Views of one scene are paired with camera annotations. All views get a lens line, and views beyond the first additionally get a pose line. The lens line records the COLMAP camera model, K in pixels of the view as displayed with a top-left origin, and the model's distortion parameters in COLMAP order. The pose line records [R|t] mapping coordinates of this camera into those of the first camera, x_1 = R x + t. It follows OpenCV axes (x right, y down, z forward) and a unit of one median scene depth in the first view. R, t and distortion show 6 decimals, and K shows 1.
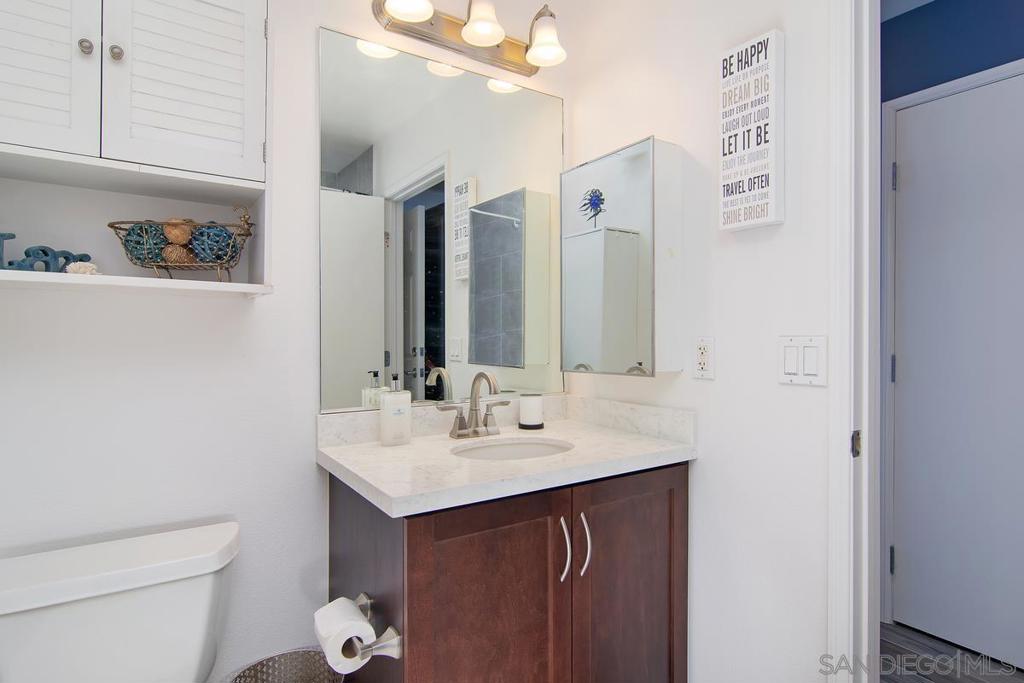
lens RADIAL K [[553.6, 0, 510.4], [0, 553.6, 335.9], [0, 0, 1]] dist [-0.001403, -0.000109]
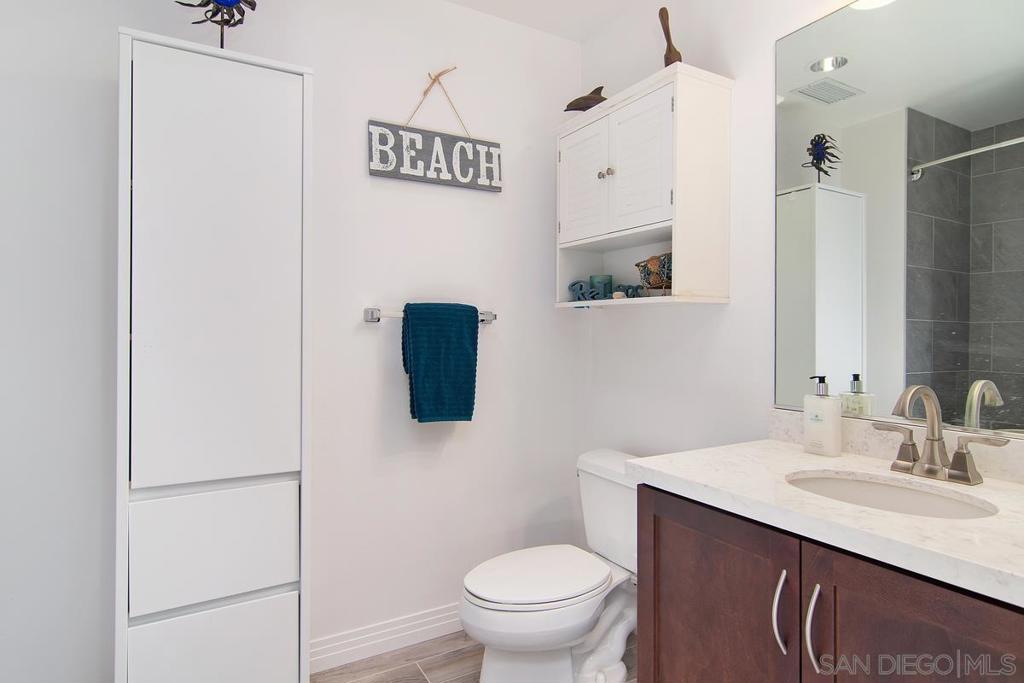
lens RADIAL K [[553.6, 0, 510.4], [0, 553.6, 335.9], [0, 0, 1]] dist [-0.001403, -0.000109]
pose [[-0.063238, 0.006425, -0.997978, 0.735838], [0.000214, 0.999979, 0.006425, -0.003041], [0.997998, 0.000192, -0.063238, 0.557566]]
